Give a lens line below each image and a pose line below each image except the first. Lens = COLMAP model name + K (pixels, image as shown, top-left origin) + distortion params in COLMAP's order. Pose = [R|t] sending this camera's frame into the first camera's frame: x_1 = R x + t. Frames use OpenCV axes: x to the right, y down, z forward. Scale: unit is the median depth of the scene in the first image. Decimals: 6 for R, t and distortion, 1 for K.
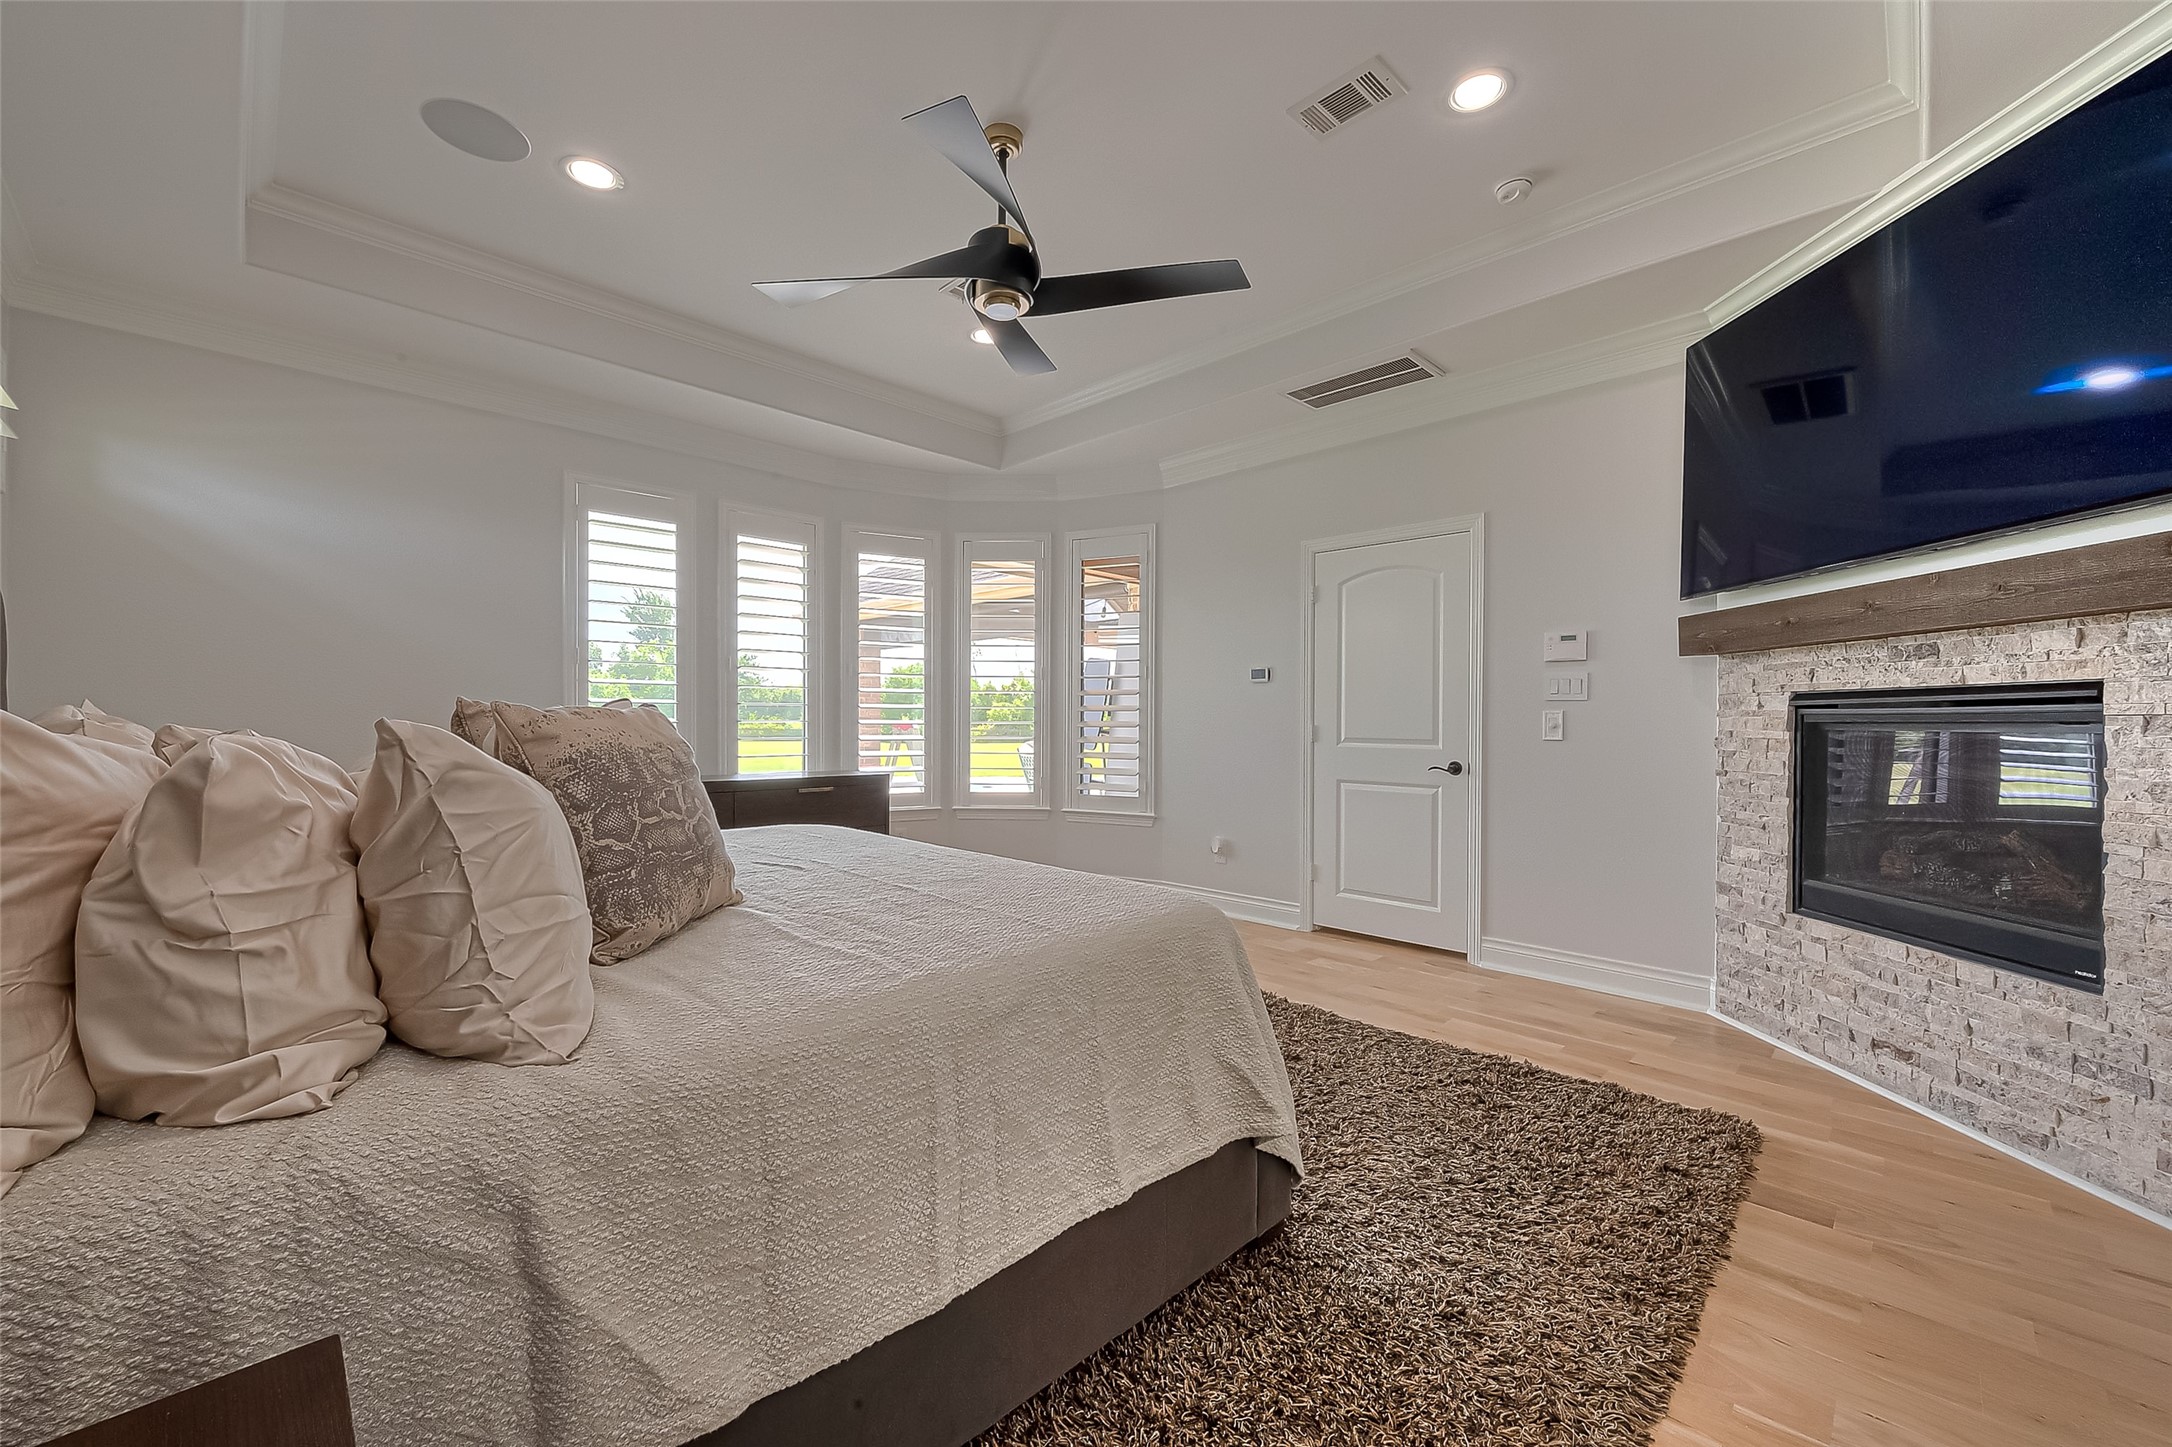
lens RADIAL K [[863.1, 0, 1096.6], [0, 863.1, 728.5], [0, 0, 1]] dist [0.015441, 0.000020]
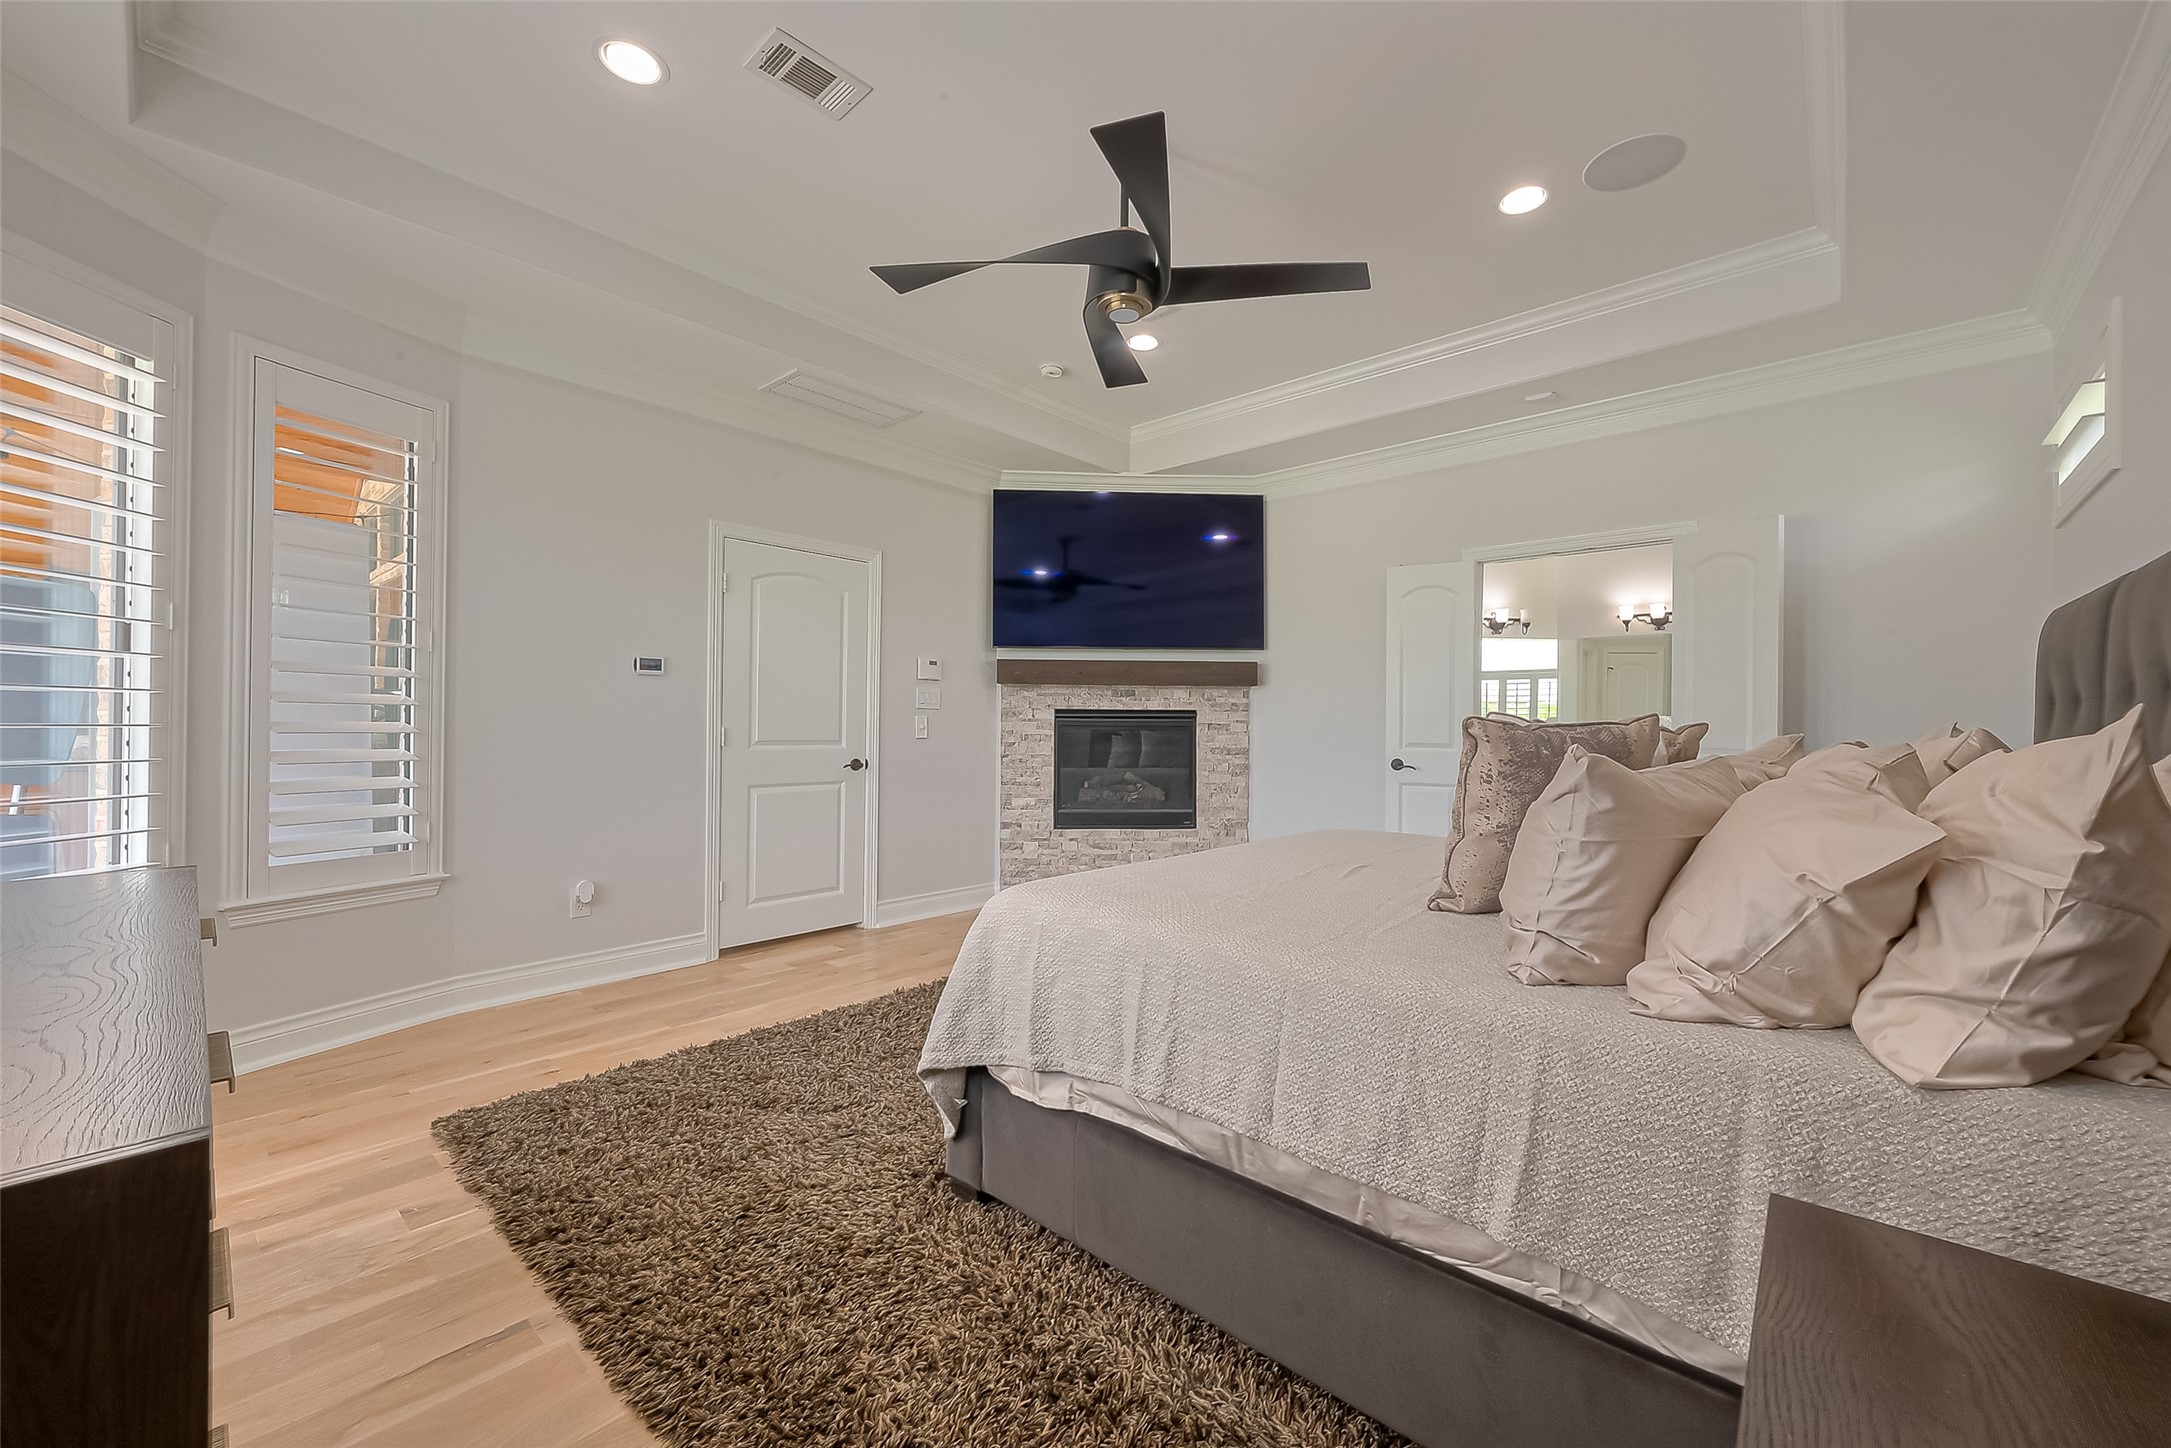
lens RADIAL K [[862.7, 0, 1096.1], [0, 862.7, 729.0], [0, 0, 1]] dist [0.015441, 0.000020]
pose [[-0.049807, -0.007796, 0.998728, -0.918952], [0.001867, 0.999967, 0.007898, -0.012129], [-0.998757, 0.002258, -0.049791, 0.903739]]
